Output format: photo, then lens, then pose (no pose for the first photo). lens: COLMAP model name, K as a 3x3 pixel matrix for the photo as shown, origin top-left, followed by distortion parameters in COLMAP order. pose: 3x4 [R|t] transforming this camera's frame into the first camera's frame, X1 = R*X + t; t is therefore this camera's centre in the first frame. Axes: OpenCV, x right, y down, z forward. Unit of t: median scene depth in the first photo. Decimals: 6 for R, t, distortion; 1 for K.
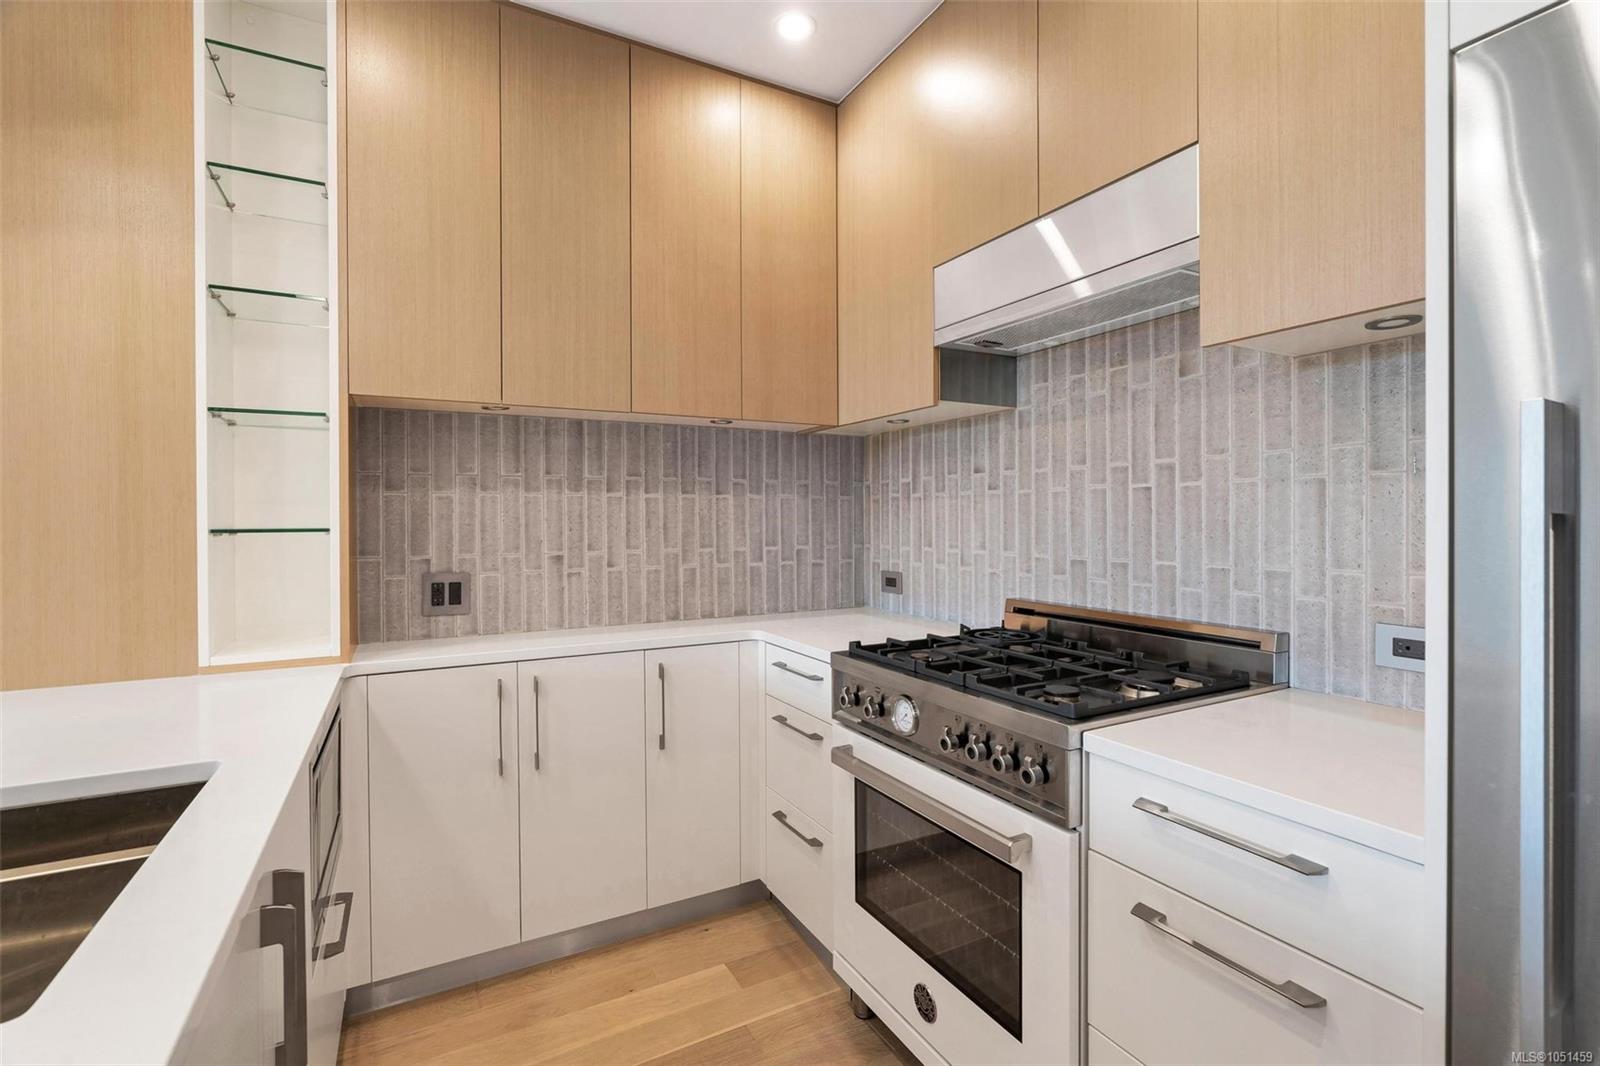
lens RADIAL K [[737.9, 0, 809.3], [0, 737.9, 528.3], [0, 0, 1]] dist [-0.013394, 0.005034]
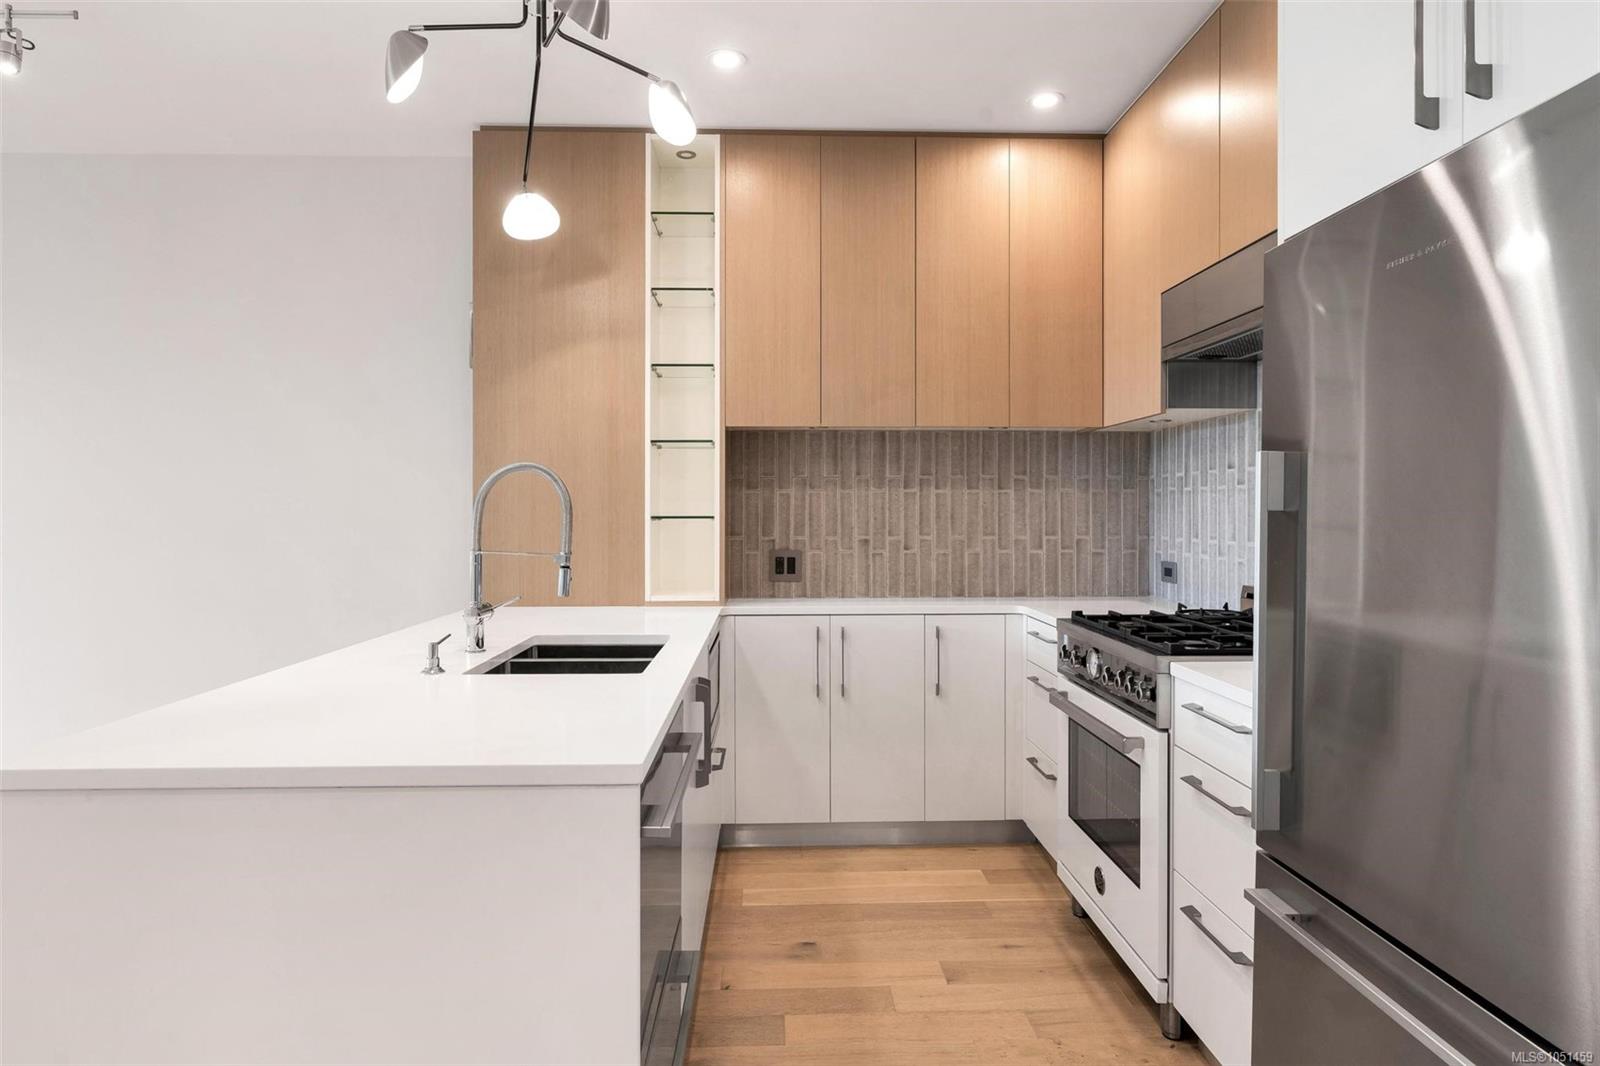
lens RADIAL K [[930.7, 0, 800.0], [0, 930.7, 533.0], [0, 0, 1]] dist [-0.000840, 0.000023]
pose [[0.893465, 0.014690, -0.448892, 0.283583], [-0.009026, 0.999850, 0.014755, 0.003752], [0.449041, -0.009131, 0.893464, -0.491258]]
